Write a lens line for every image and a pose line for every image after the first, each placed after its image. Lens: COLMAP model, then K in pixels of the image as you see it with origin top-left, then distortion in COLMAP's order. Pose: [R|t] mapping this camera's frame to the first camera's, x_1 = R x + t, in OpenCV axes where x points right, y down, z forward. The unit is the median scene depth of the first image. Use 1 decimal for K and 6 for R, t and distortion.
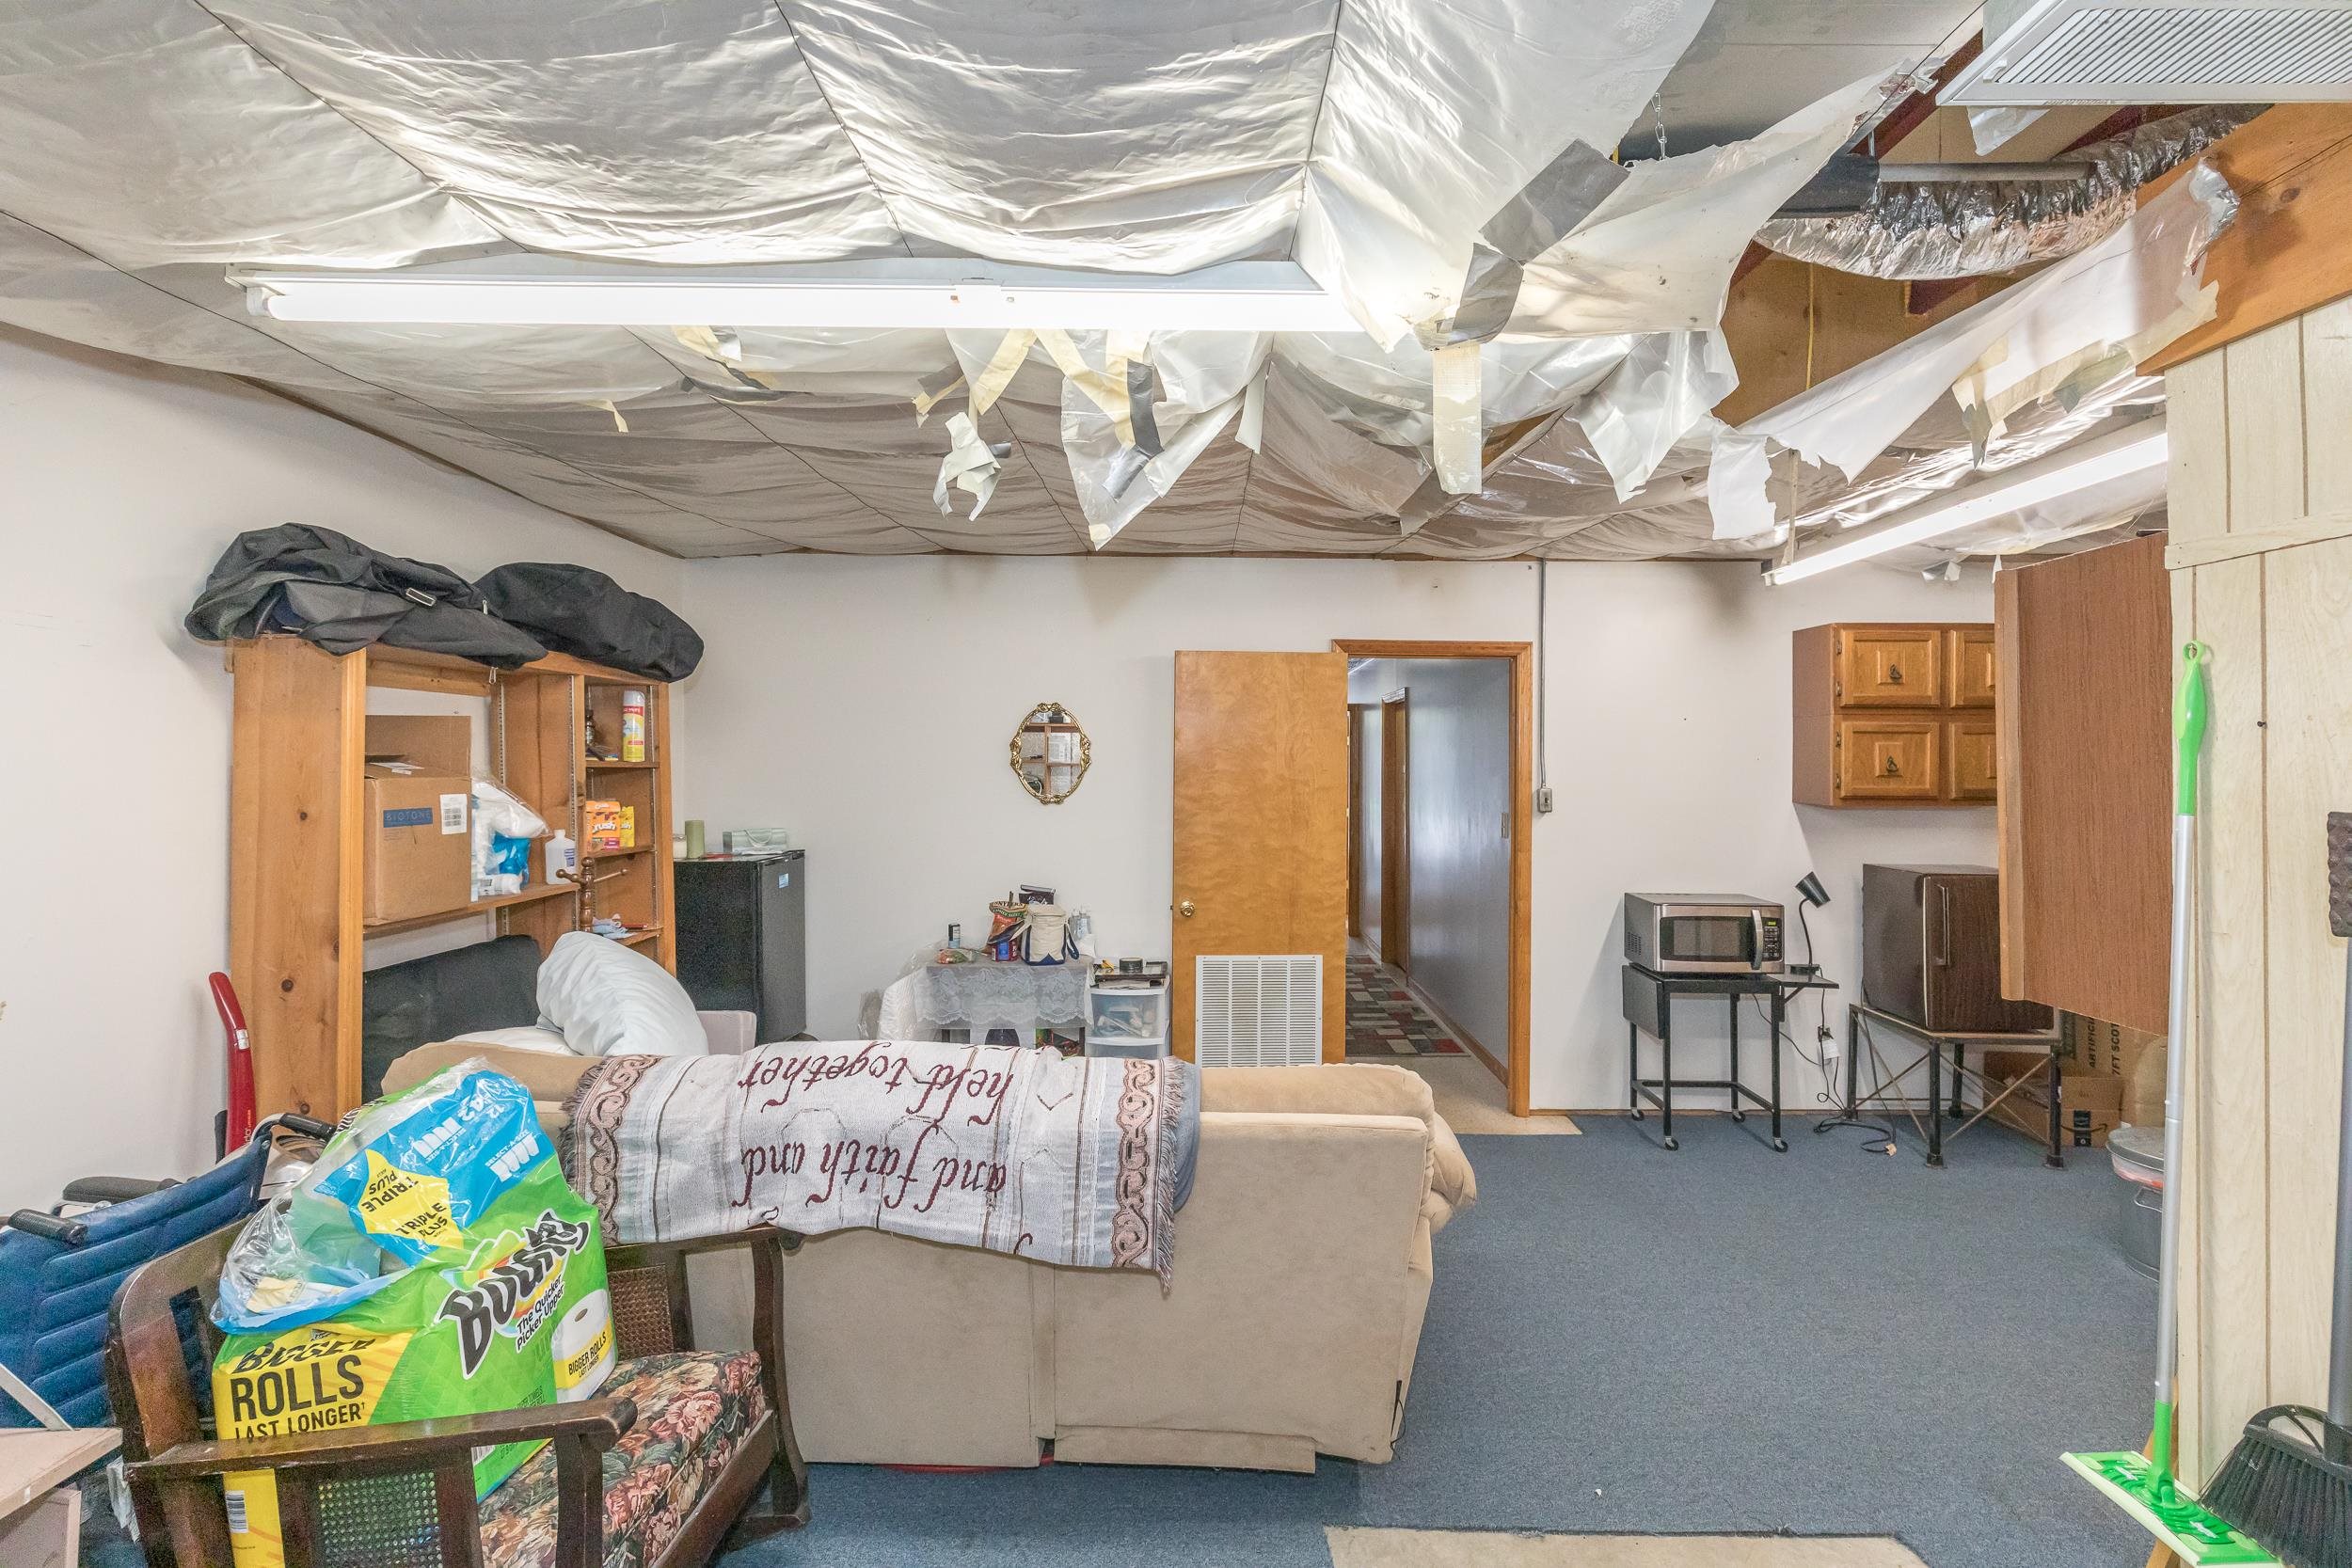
lens RADIAL K [[1056.7, 0, 1170.9], [0, 1056.7, 755.8], [0, 0, 1]] dist [0.008122, -0.005209]
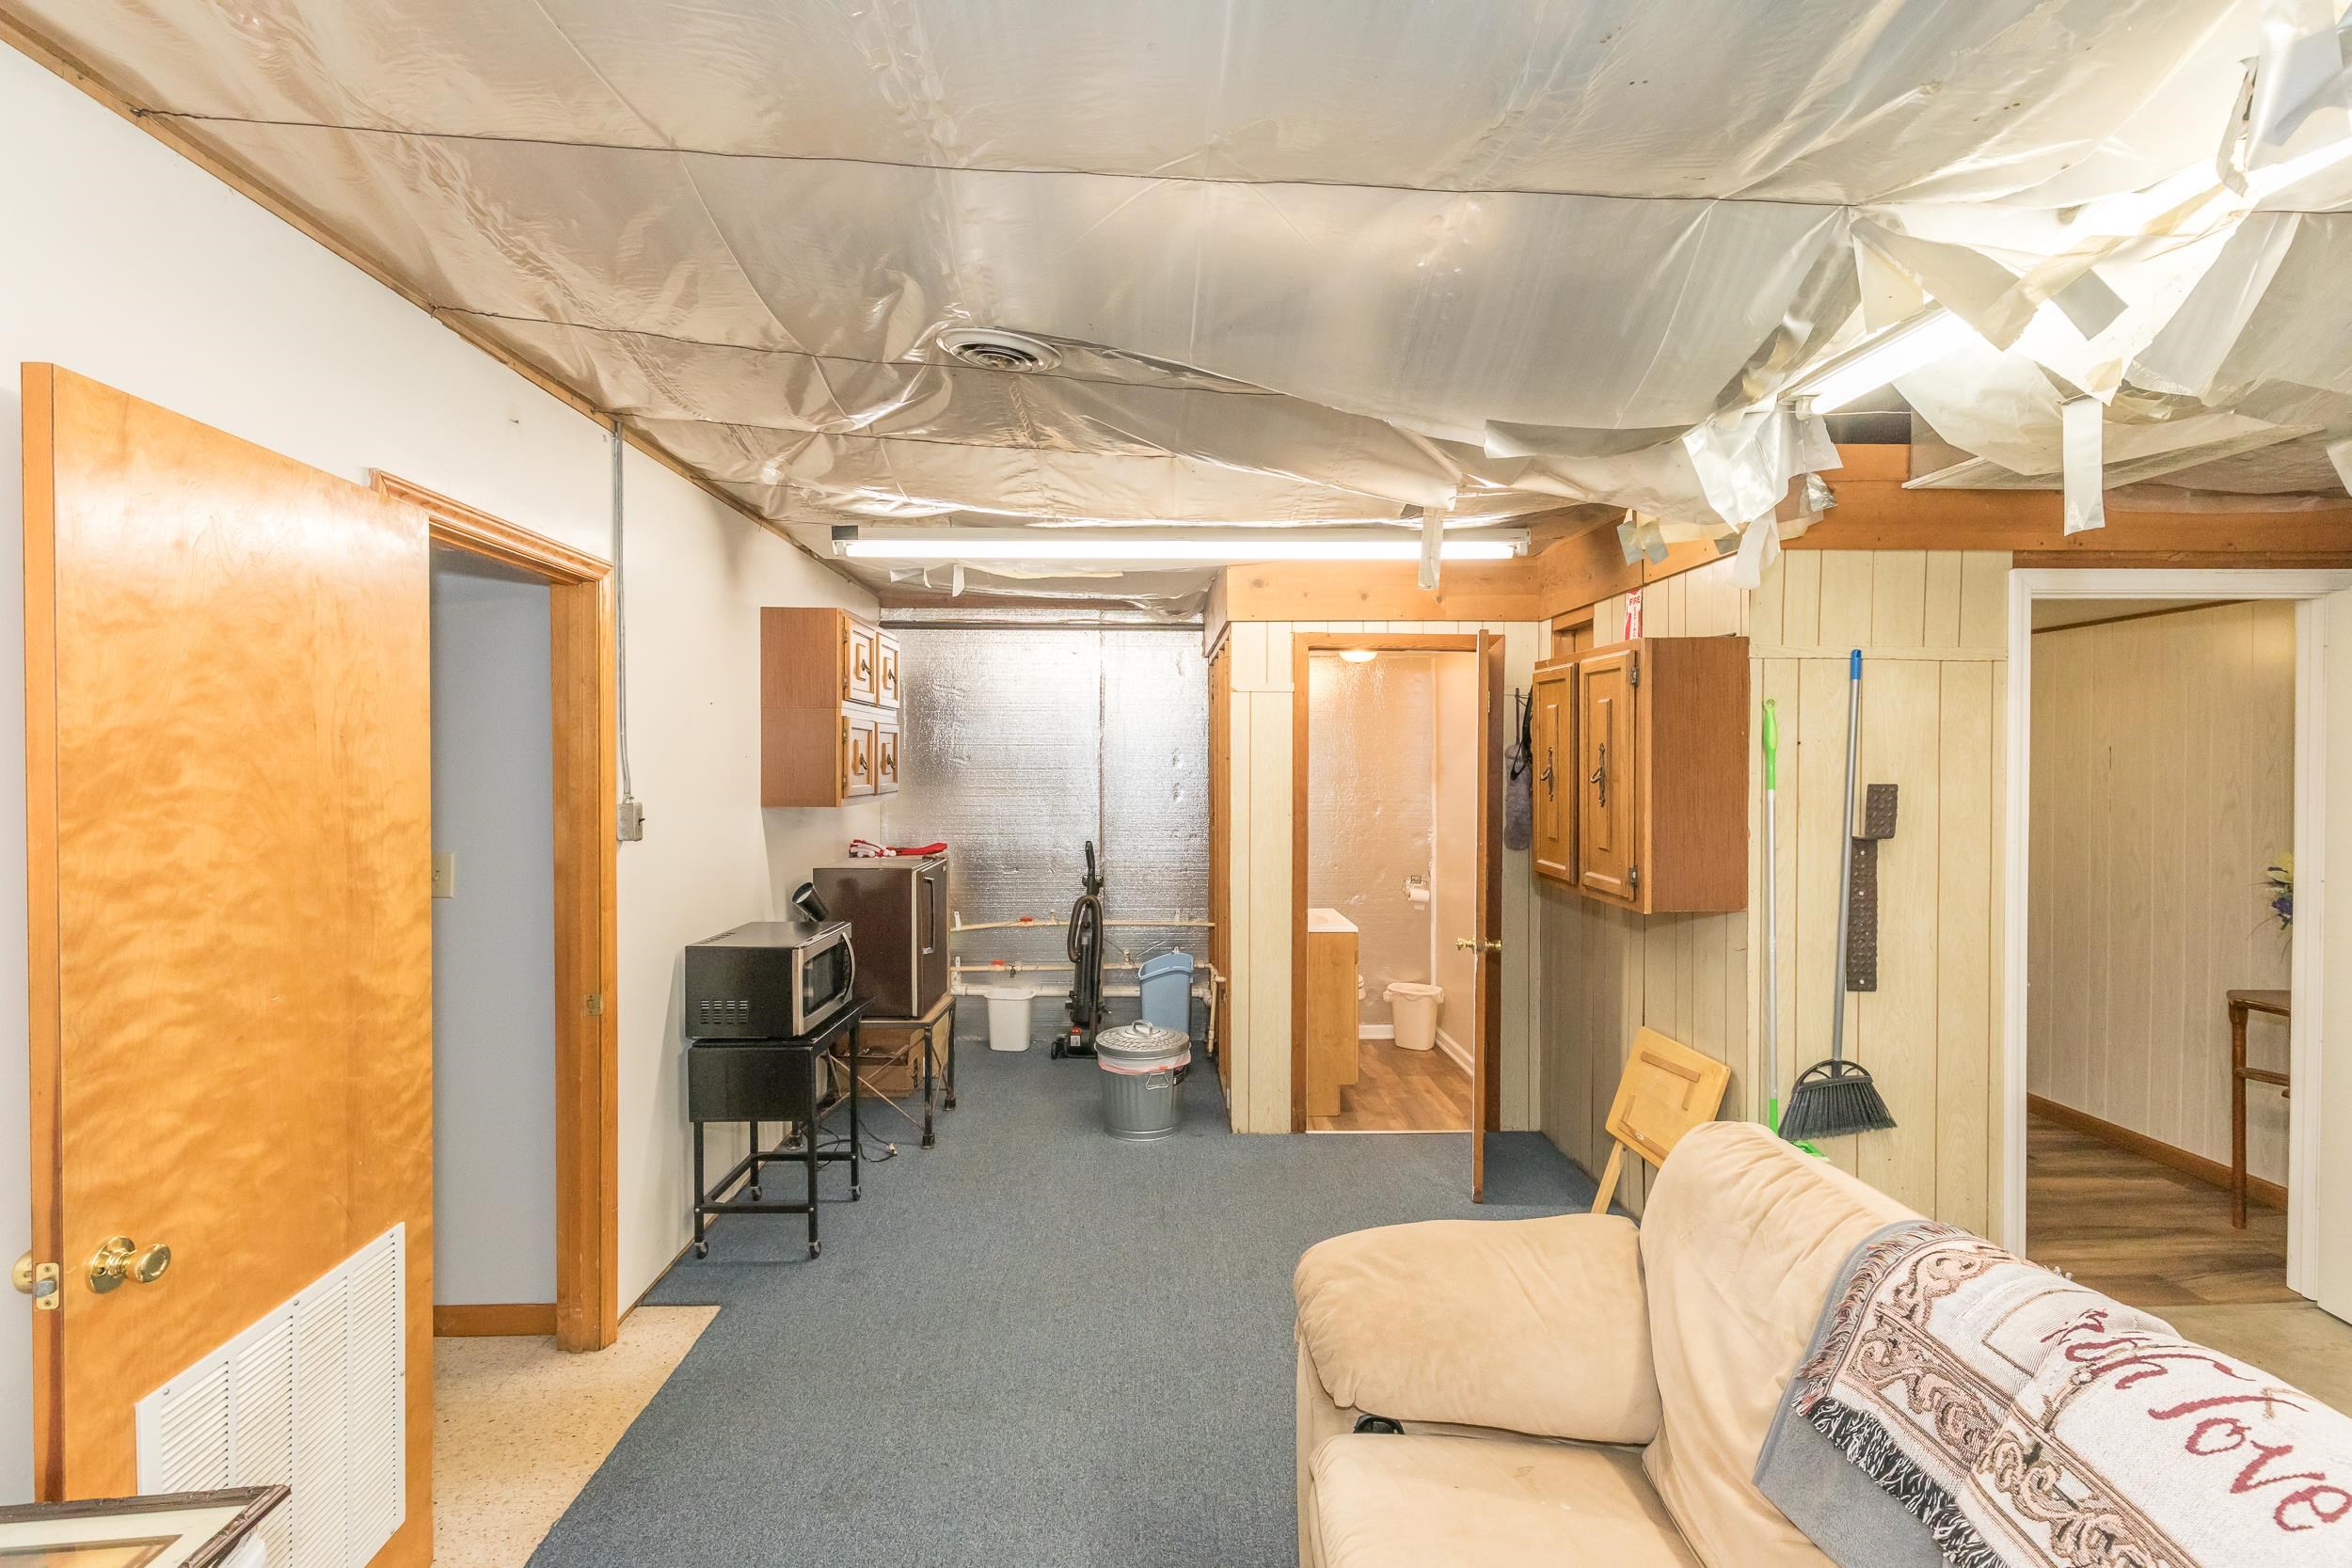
lens RADIAL K [[1056.7, 0, 1164.5], [0, 1056.7, 768.0], [0, 0, 1]] dist [0.008122, -0.005209]
pose [[-0.058426, -0.009365, 0.998248, -0.303616], [-0.006567, 0.999938, 0.008996, 0.002837], [-0.998270, -0.006030, -0.058484, 0.756126]]
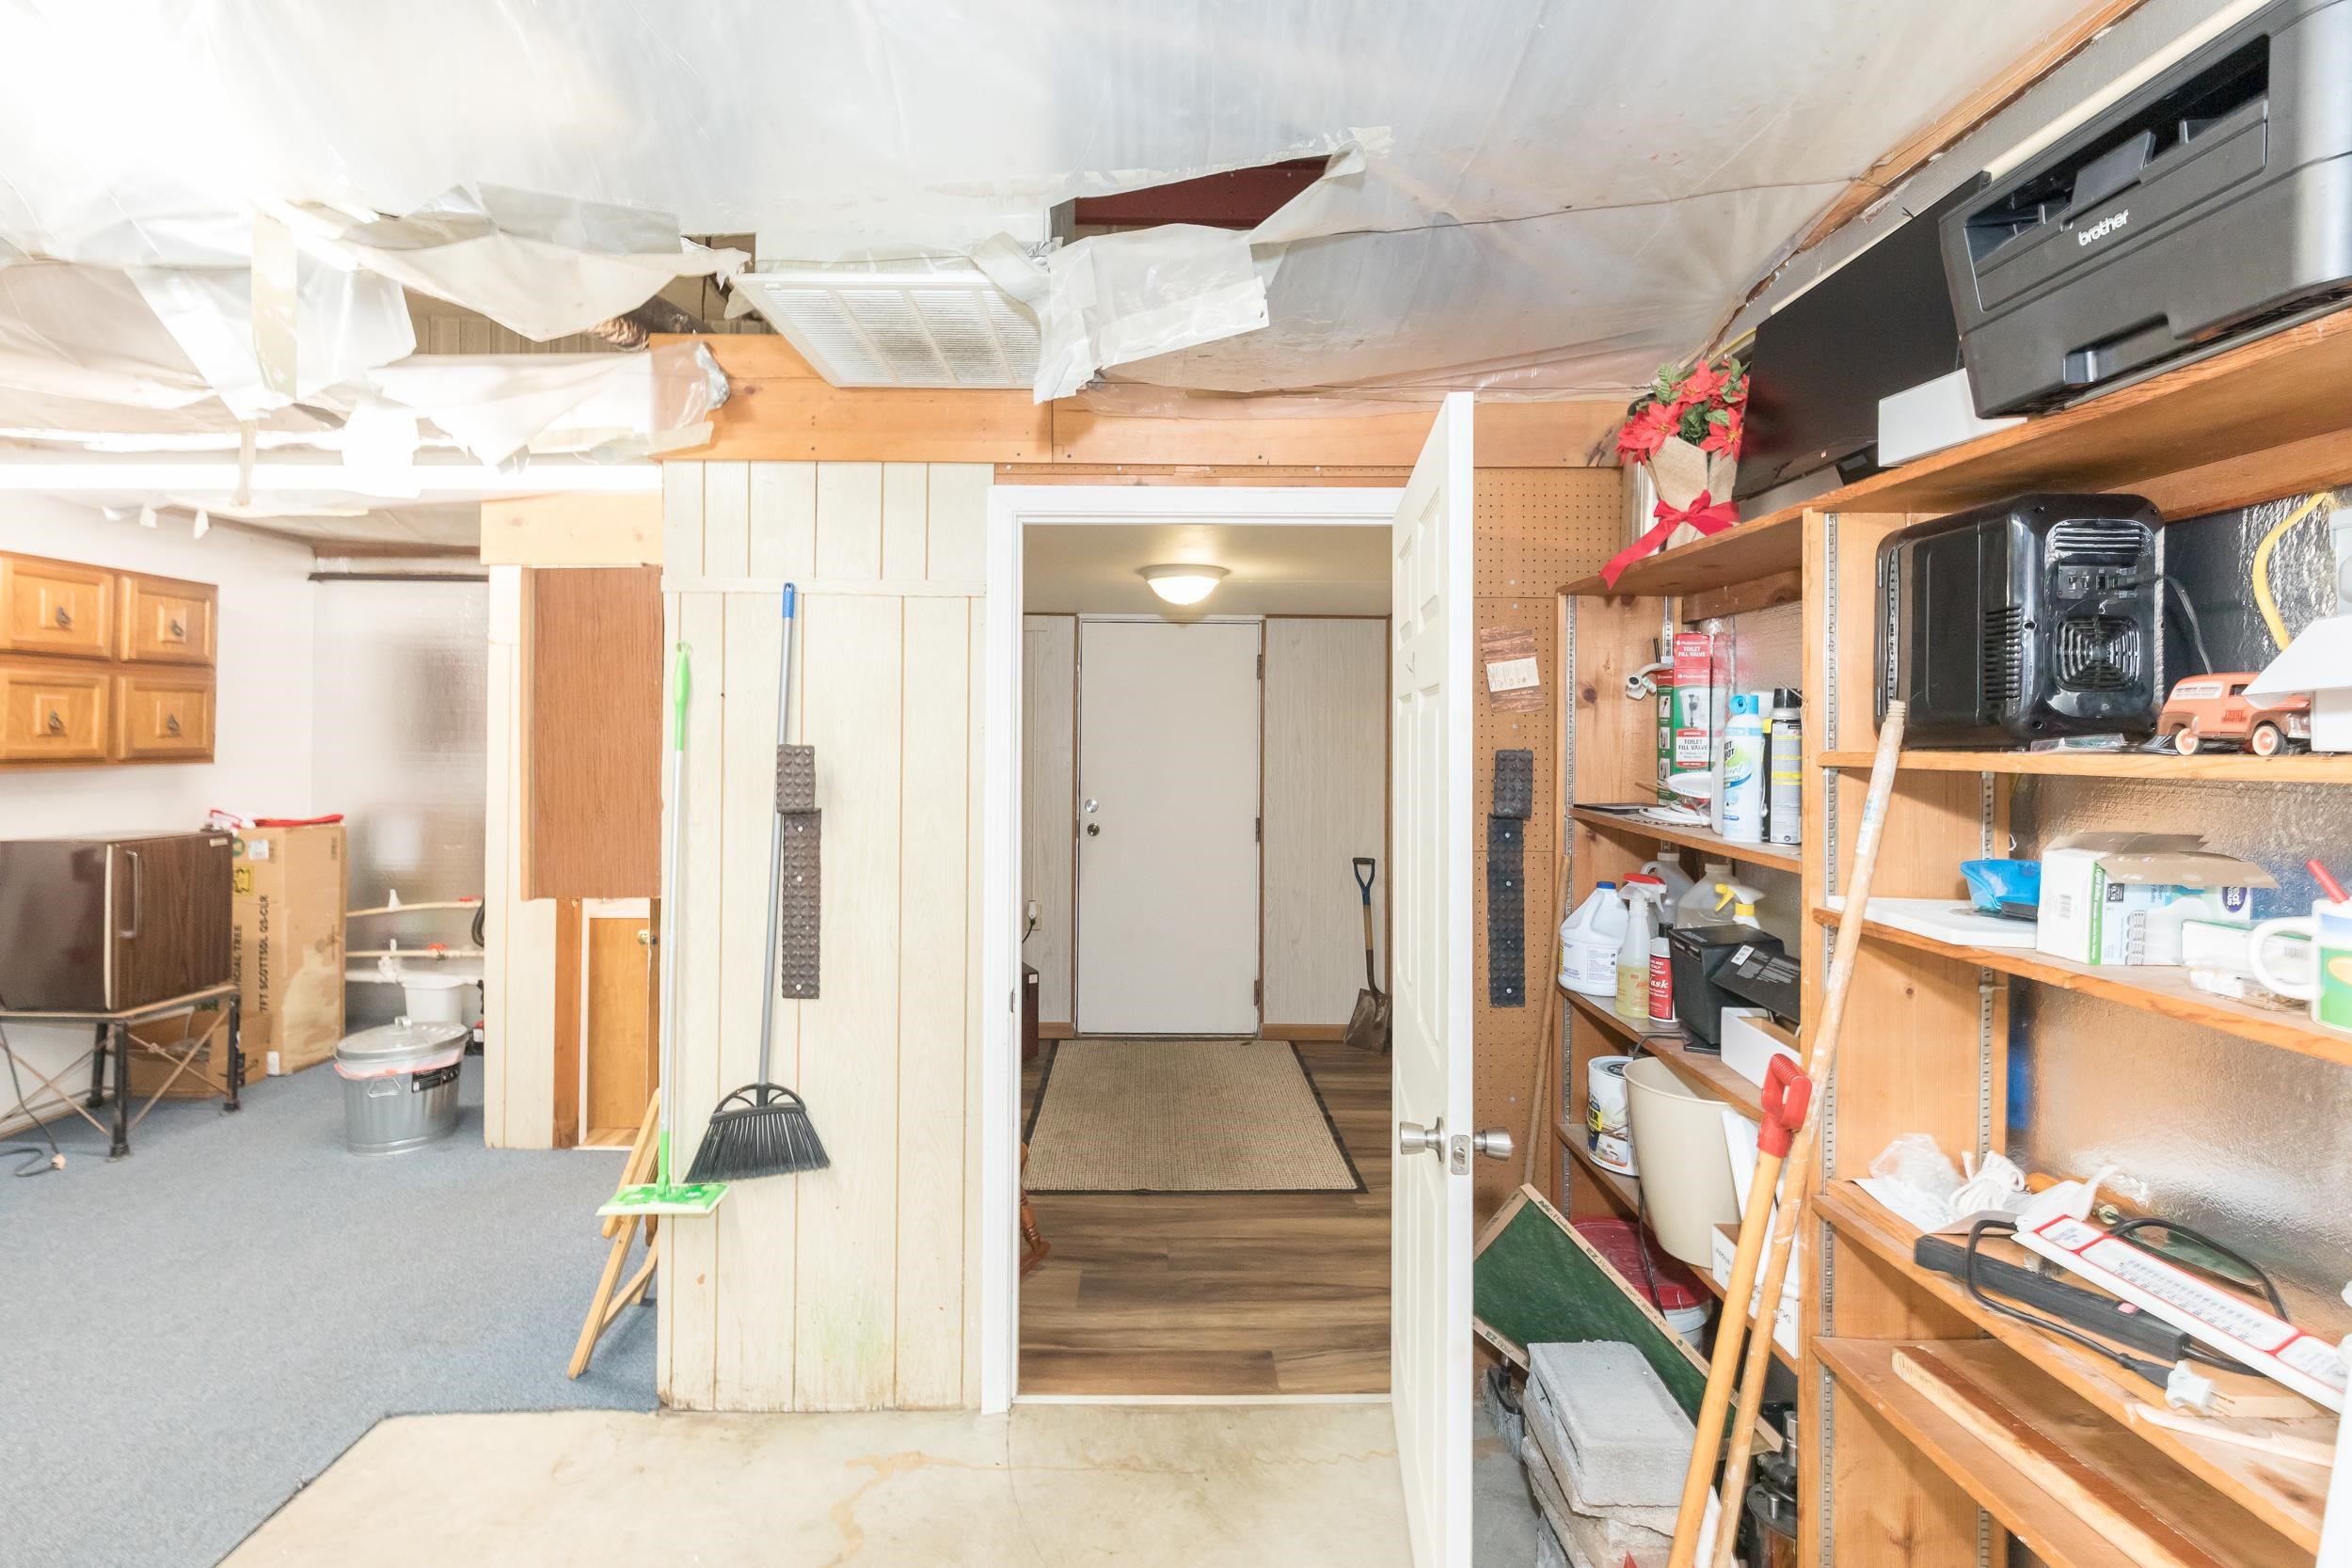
lens RADIAL K [[1056.7, 0, 1182.0], [0, 1056.7, 725.9], [0, 0, 1]] dist [0.008122, -0.005209]
pose [[-0.032141, 0.010906, 0.999424, -0.217246], [-0.013640, 0.999843, -0.011349, 0.009366], [-0.999390, -0.013997, -0.031987, 0.105023]]
